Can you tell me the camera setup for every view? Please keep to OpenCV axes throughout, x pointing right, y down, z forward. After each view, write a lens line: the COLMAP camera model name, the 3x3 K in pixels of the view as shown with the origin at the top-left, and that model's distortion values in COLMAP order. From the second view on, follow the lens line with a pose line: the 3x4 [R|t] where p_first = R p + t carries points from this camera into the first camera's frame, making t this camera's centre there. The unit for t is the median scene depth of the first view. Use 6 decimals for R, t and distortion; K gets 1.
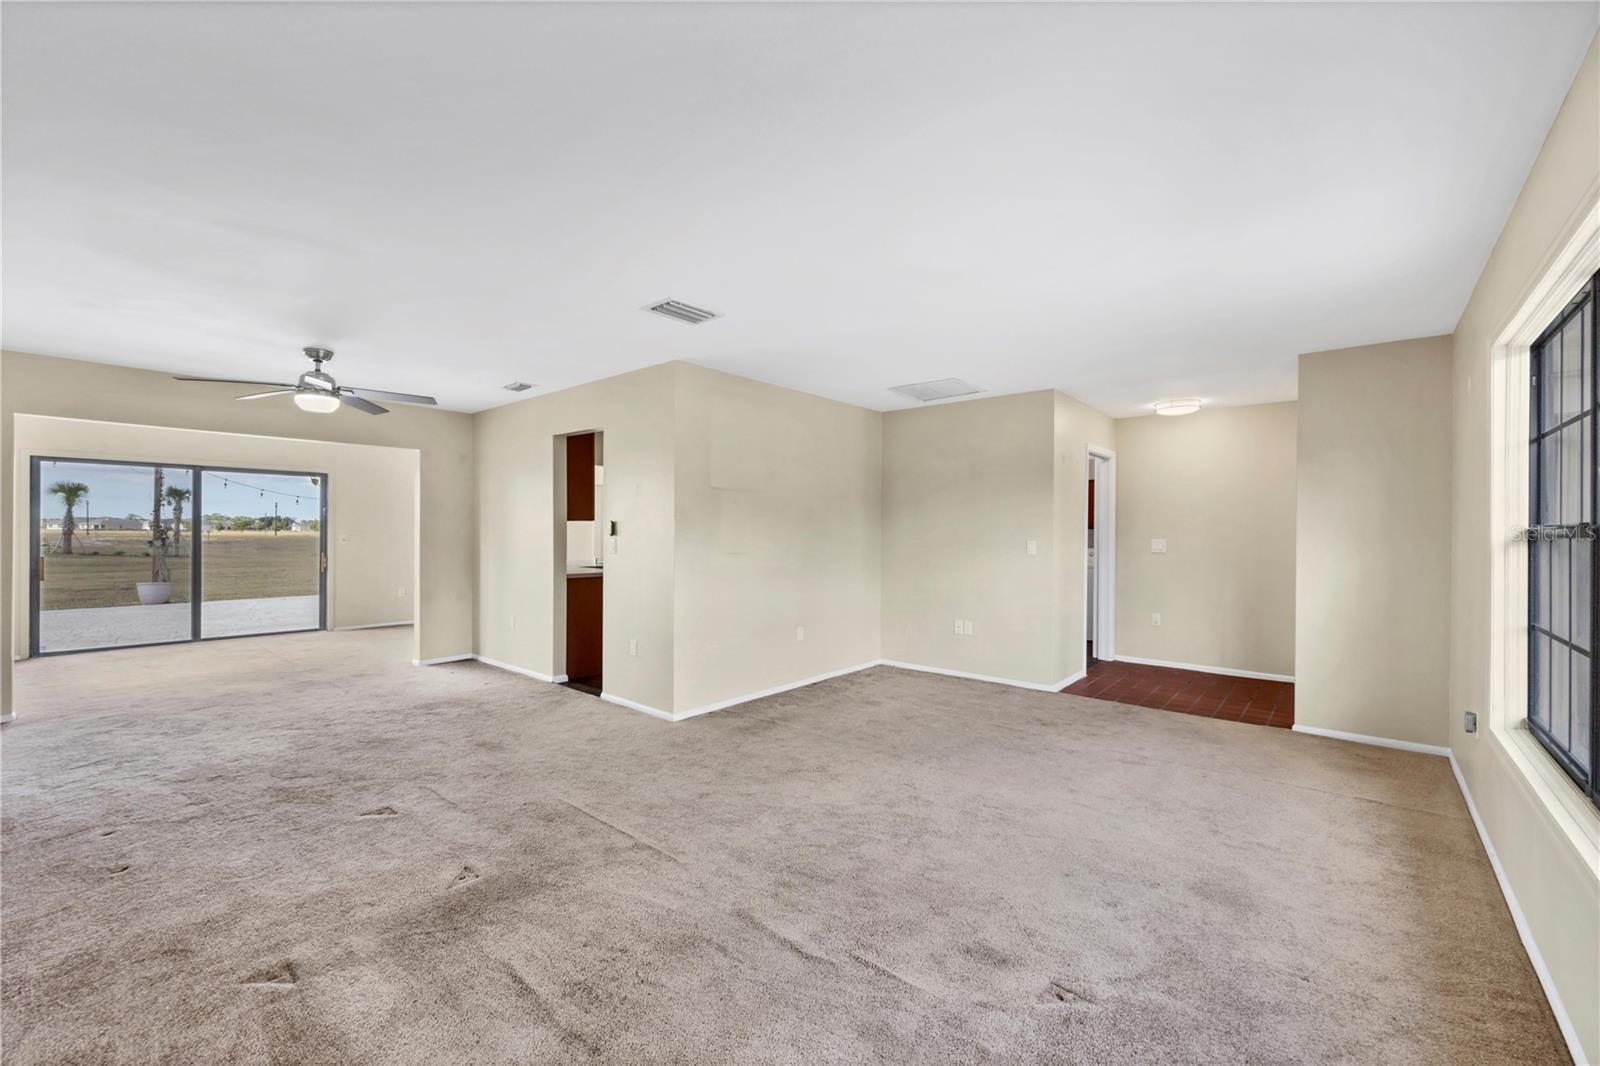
lens RADIAL K [[656.3, 0, 814.1], [0, 656.3, 530.7], [0, 0, 1]] dist [-0.007509, -0.000178]
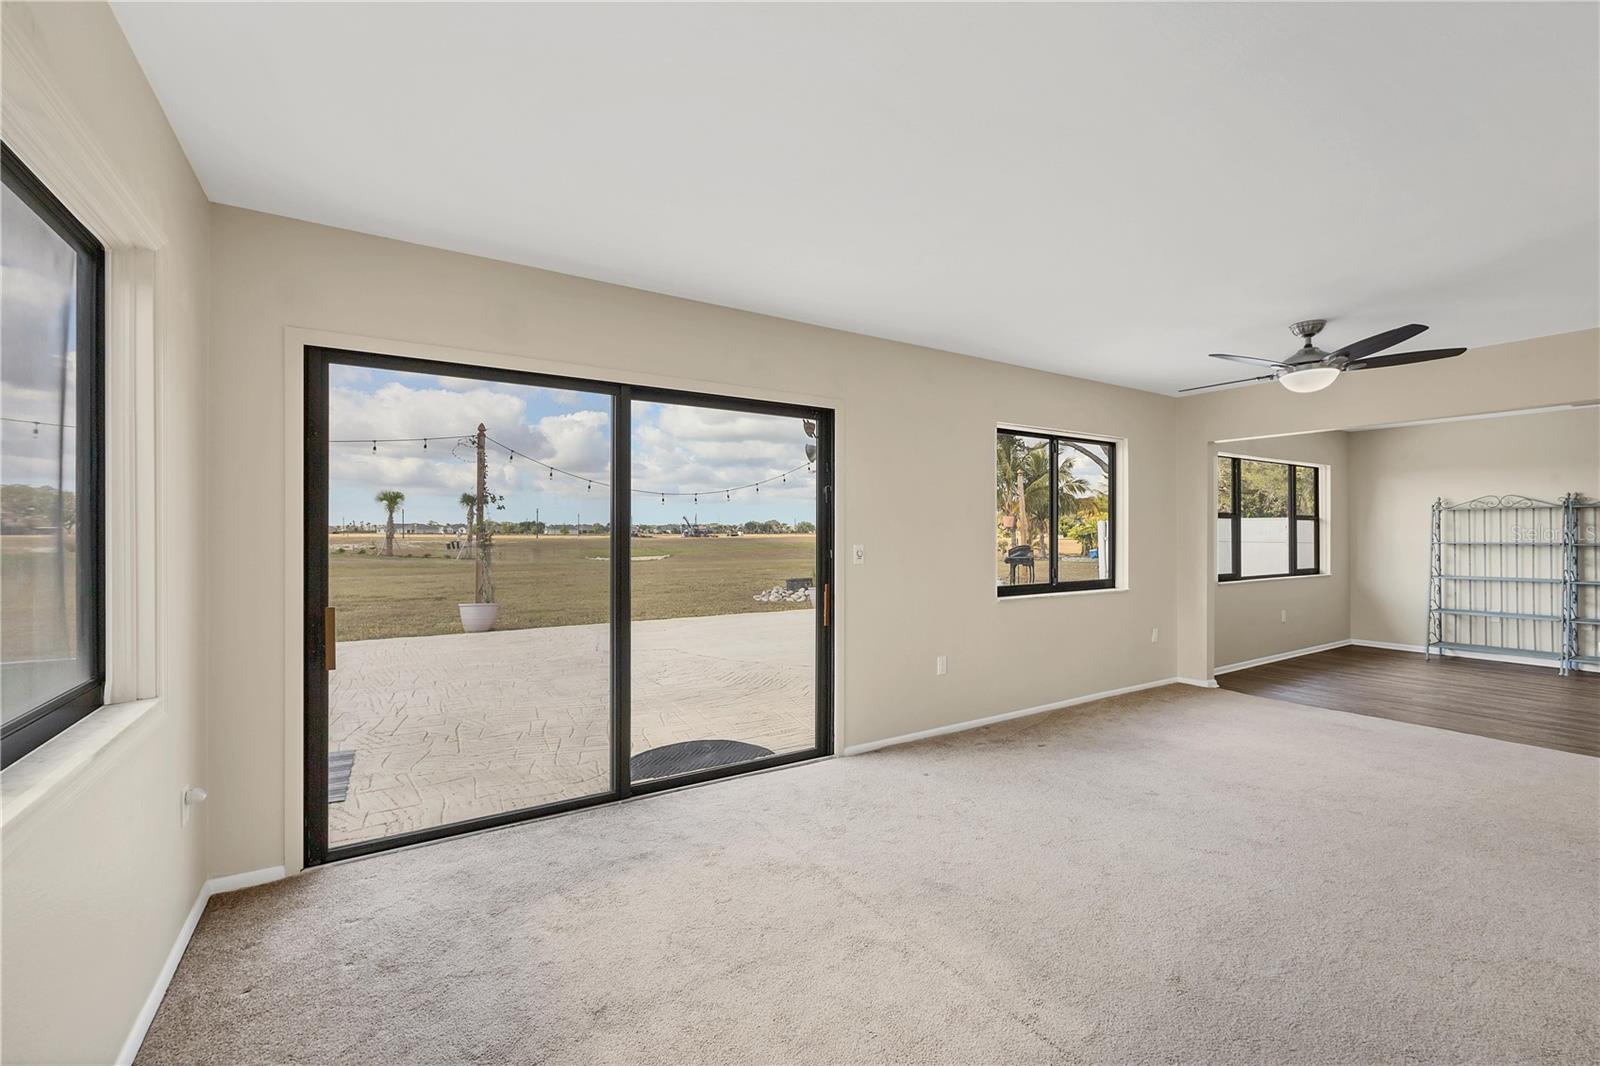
lens RADIAL K [[656.3, 0, 804.0], [0, 656.3, 527.8], [0, 0, 1]] dist [-0.007509, -0.000178]
pose [[0.958005, -0.007669, -0.286649, -0.631384], [0.005892, 0.999958, -0.007062, -0.001725], [0.286691, 0.005077, 0.958010, 0.553783]]
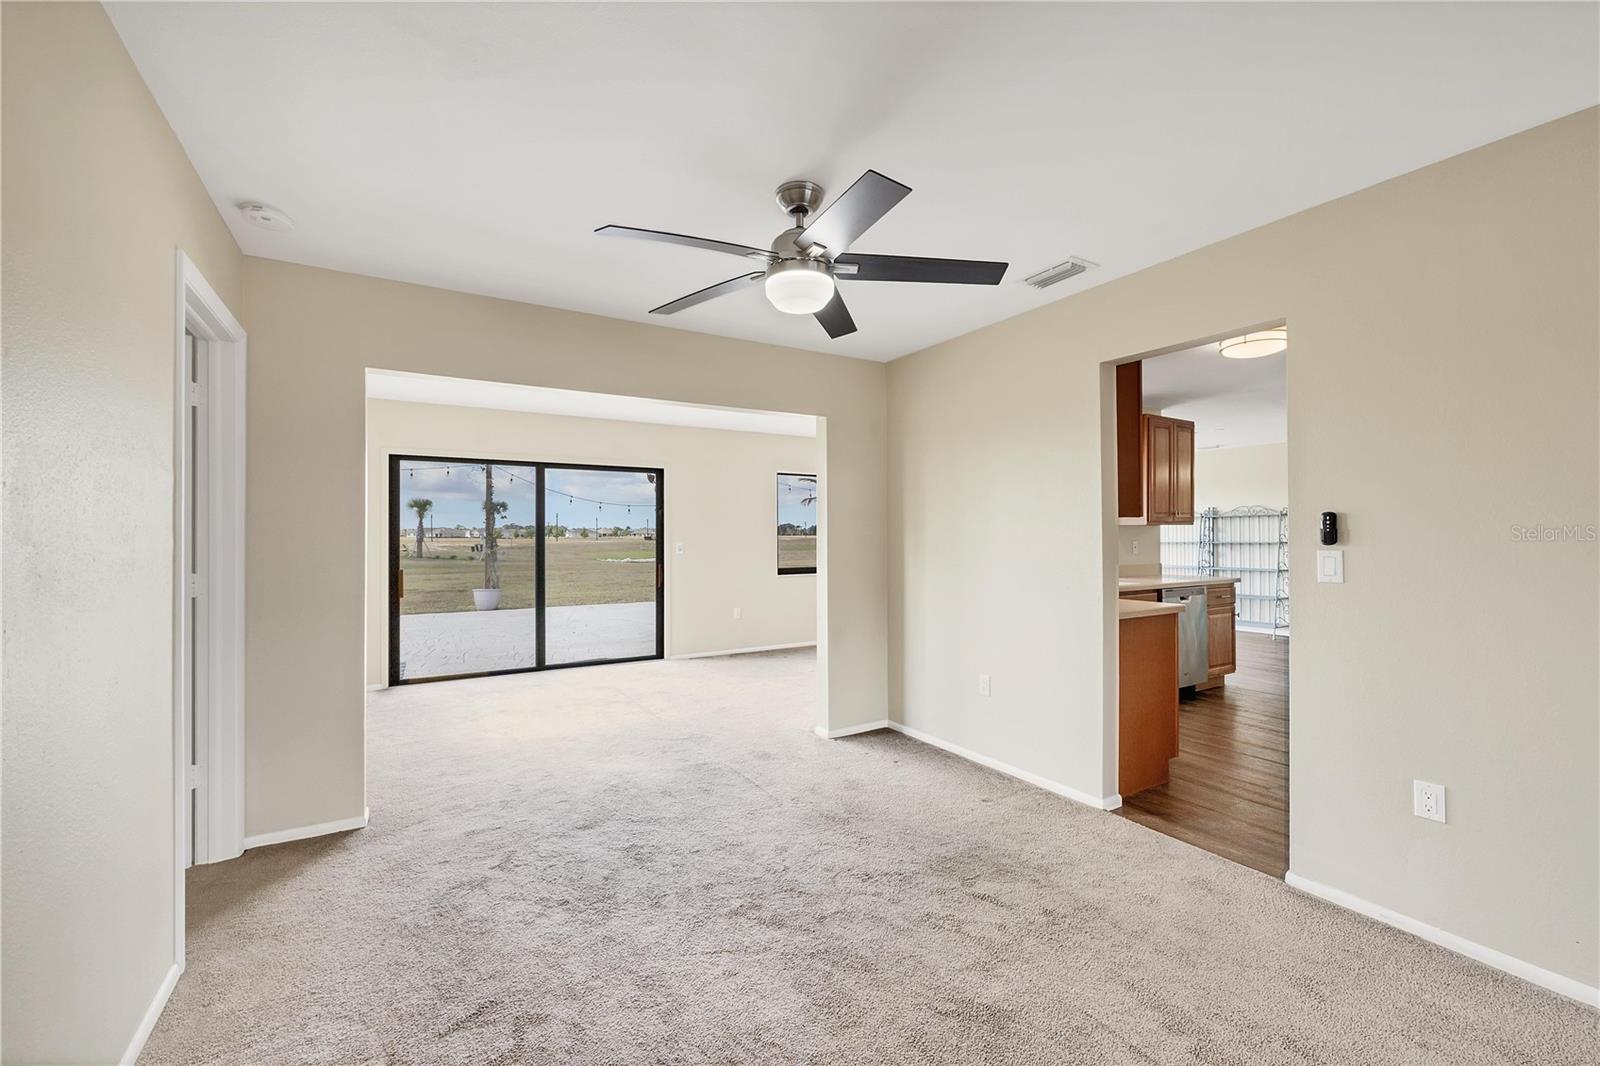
lens RADIAL K [[656.3, 0, 797.9], [0, 656.3, 531.7], [0, 0, 1]] dist [-0.007509, -0.000178]
pose [[0.945919, -0.010057, -0.324246, -0.313644], [0.008732, 0.999947, -0.005541, -0.001220], [0.324285, 0.002410, 0.945956, 0.268195]]
